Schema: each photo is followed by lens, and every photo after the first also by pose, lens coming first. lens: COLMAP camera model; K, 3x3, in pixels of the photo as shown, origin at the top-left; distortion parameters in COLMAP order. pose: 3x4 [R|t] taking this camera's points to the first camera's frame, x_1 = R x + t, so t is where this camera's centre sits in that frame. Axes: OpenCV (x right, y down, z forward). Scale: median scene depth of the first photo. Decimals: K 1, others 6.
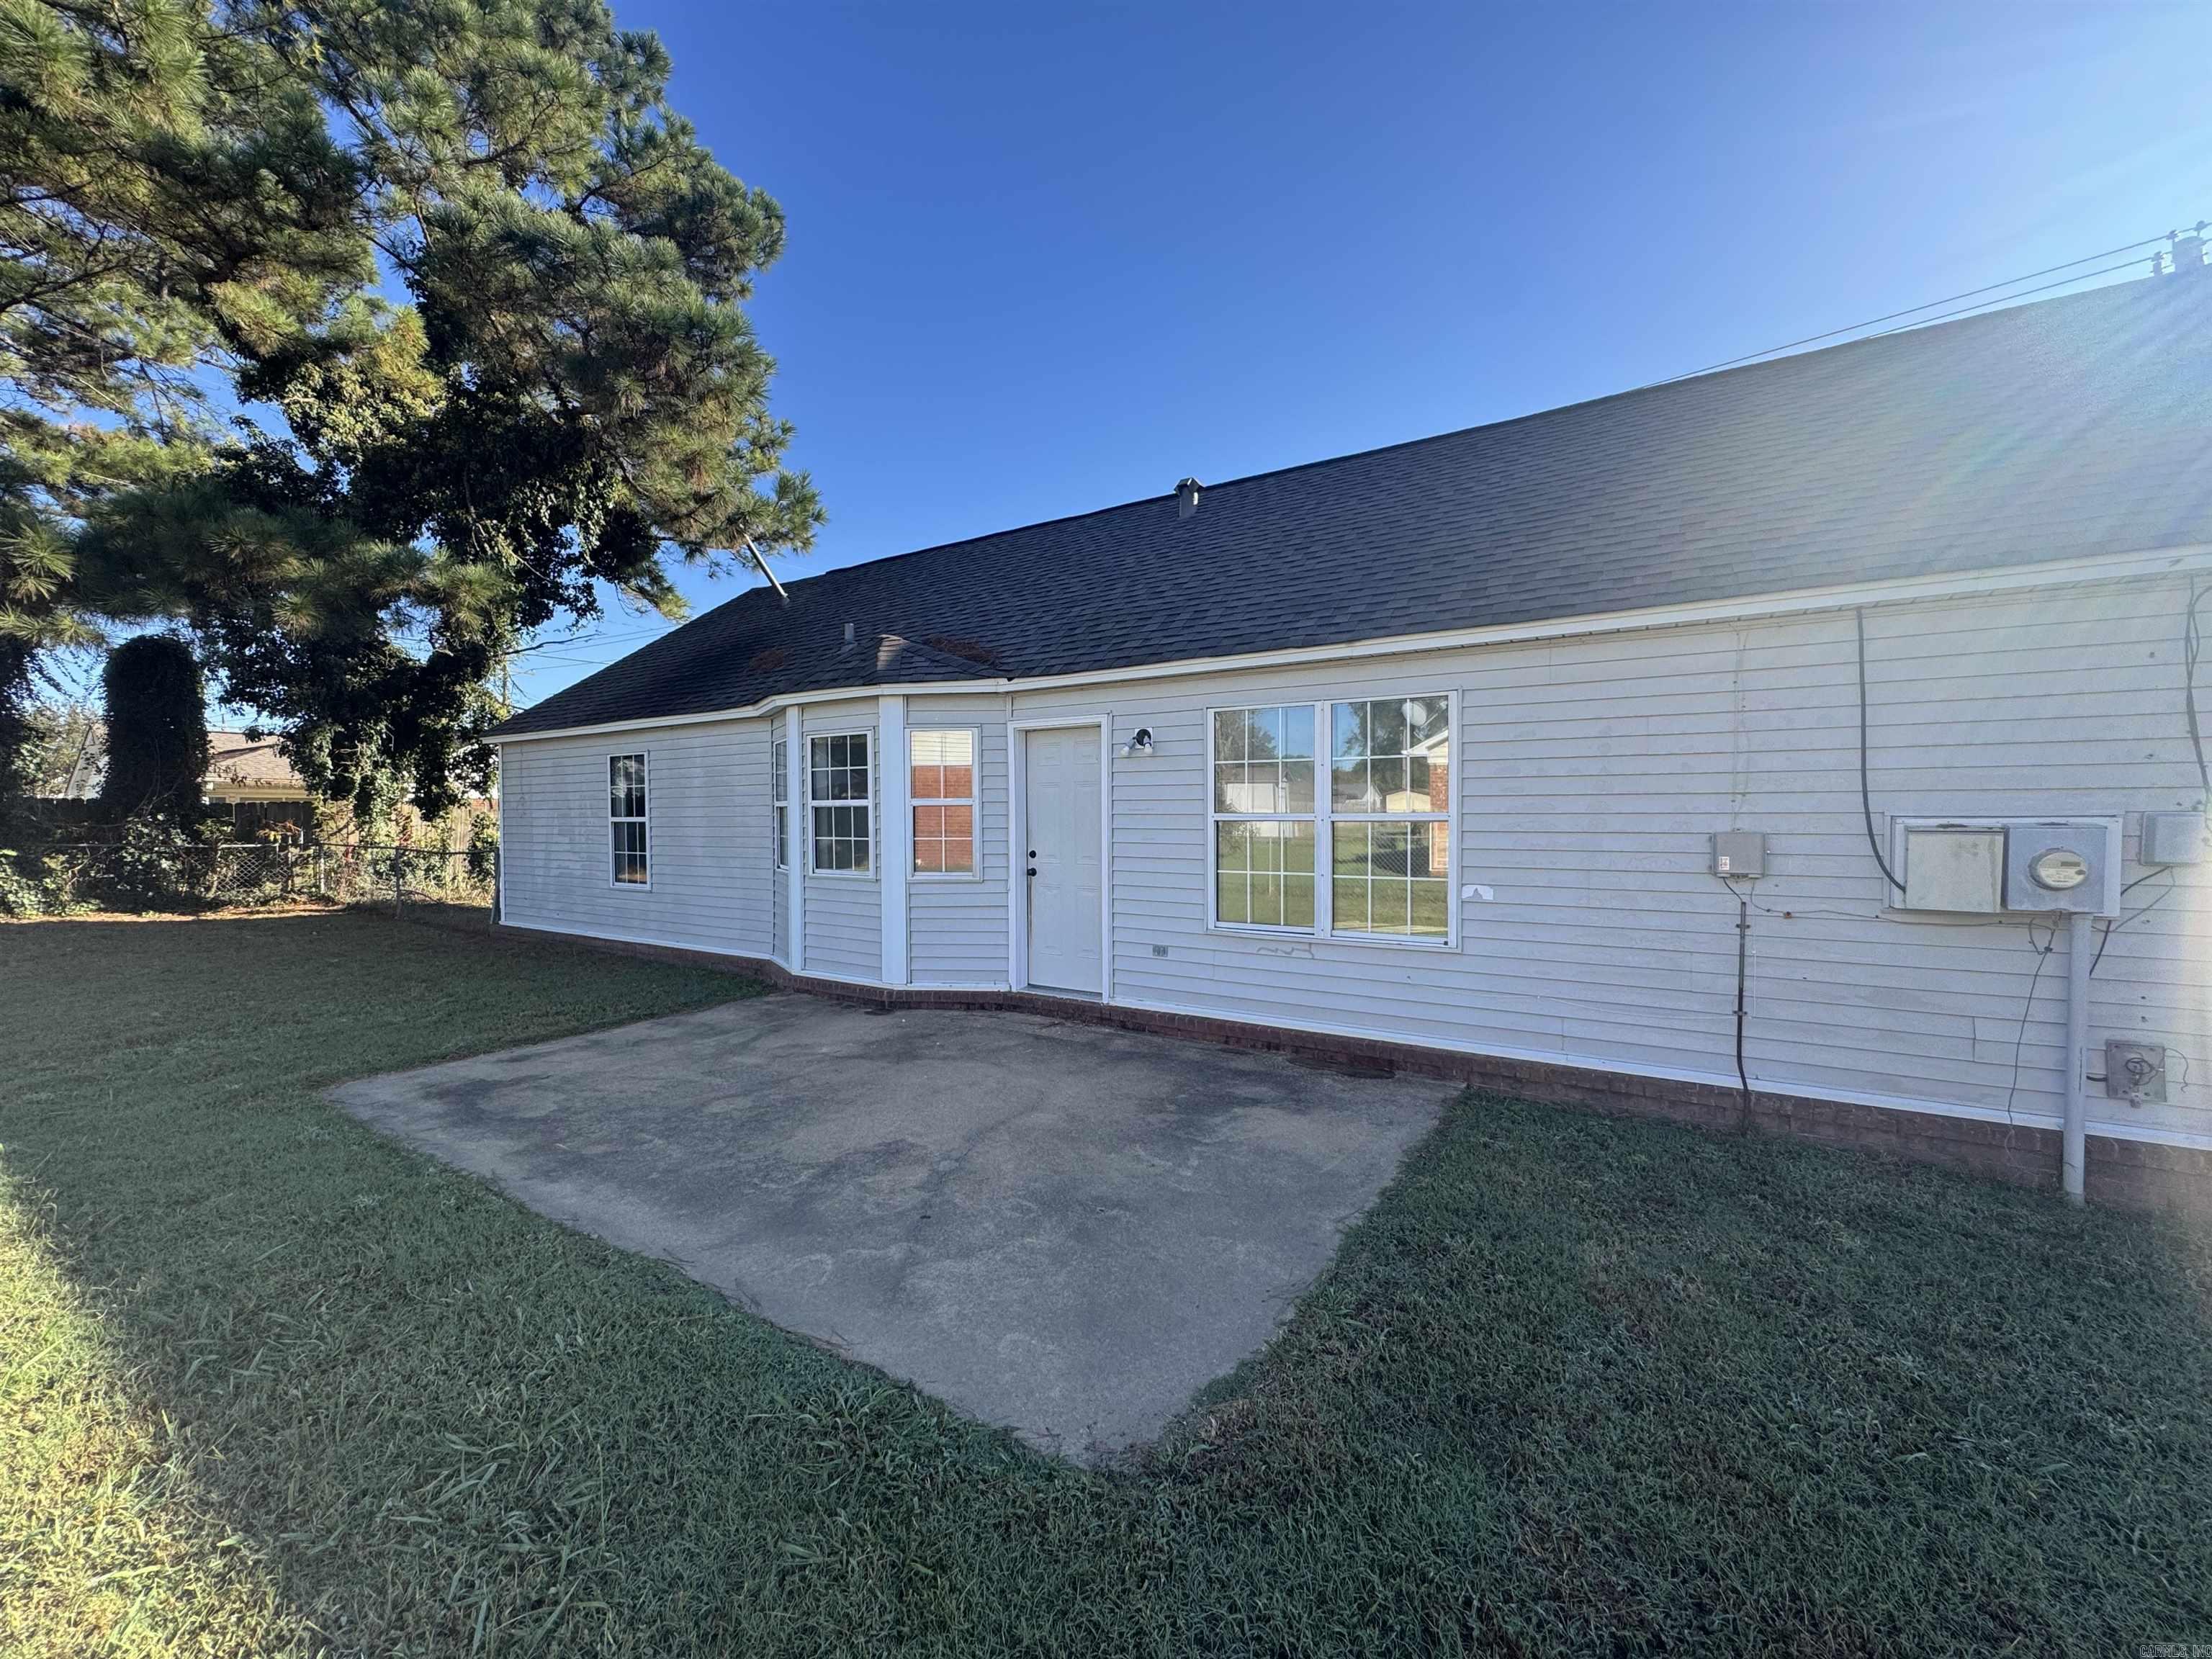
lens RADIAL K [[881.8, 0, 1105.6], [0, 881.8, 835.7], [0, 0, 1]] dist [-0.004478, 0.000535]
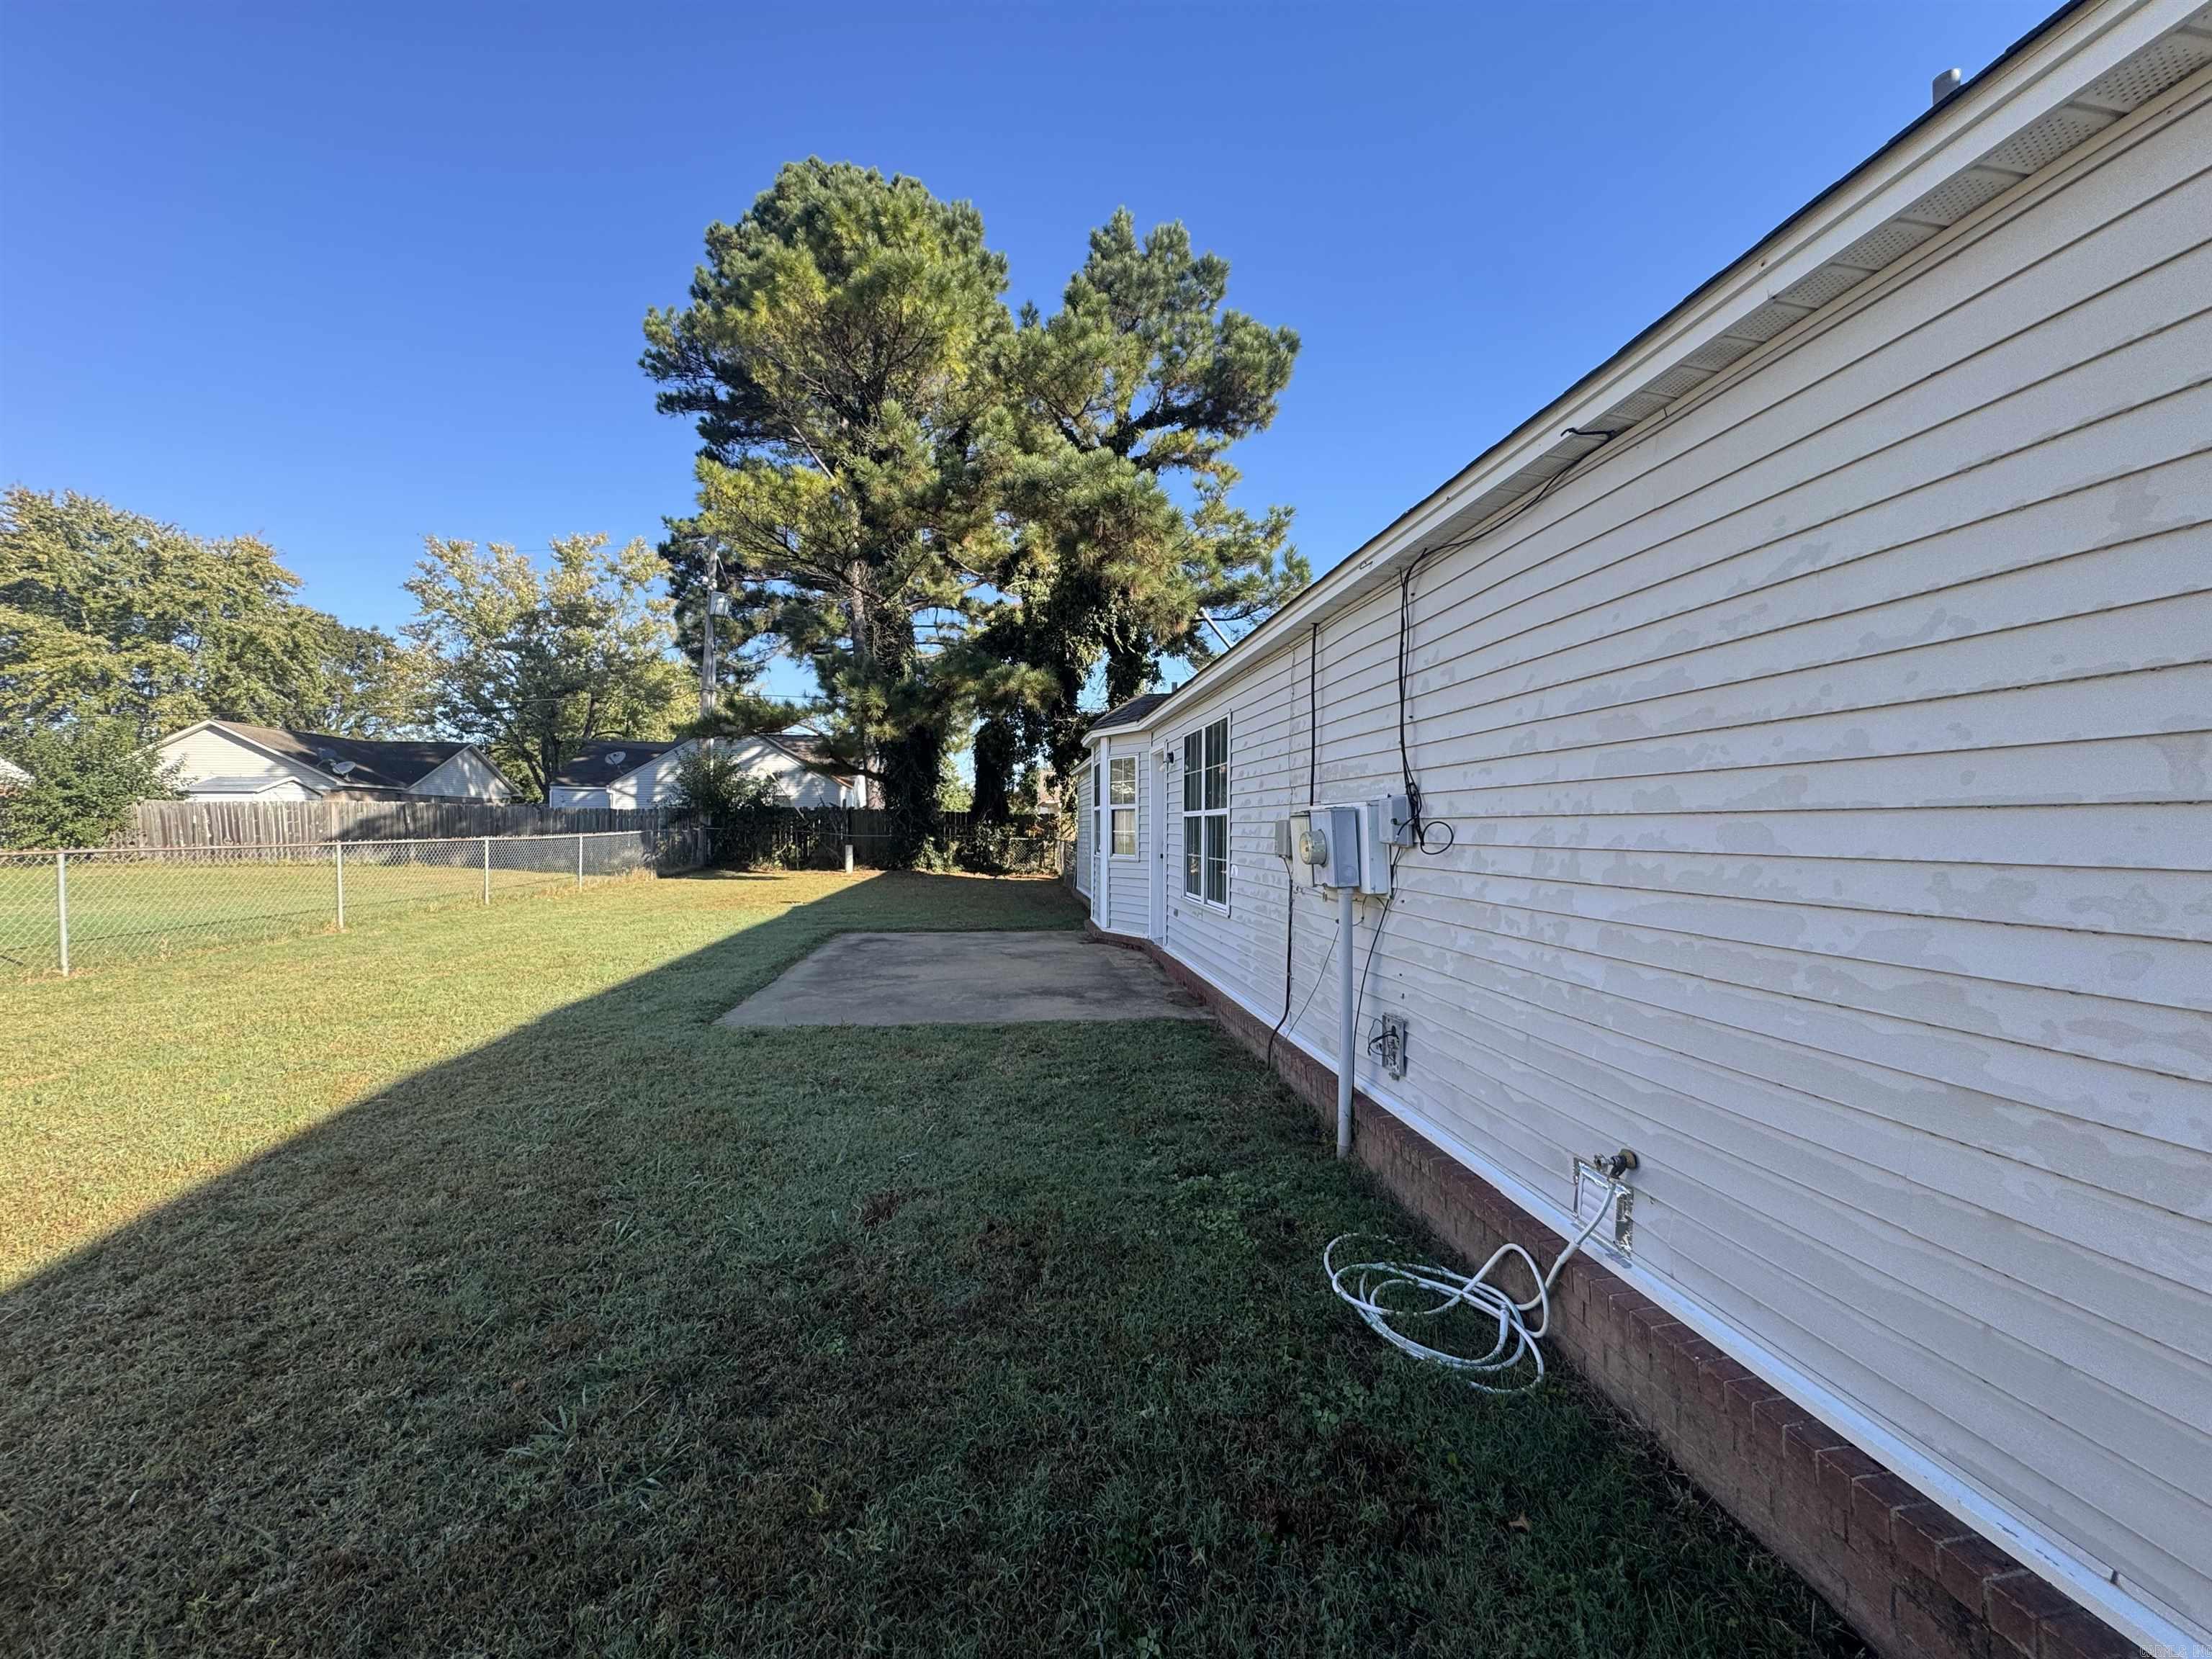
lens RADIAL K [[881.8, 0, 1097.6], [0, 881.8, 828.2], [0, 0, 1]] dist [-0.004478, 0.000535]
pose [[0.632179, 0.006766, -0.774793, 0.511021], [-0.027278, 0.999536, -0.013529, 0.011217], [0.774342, 0.029687, 0.632070, 0.020368]]
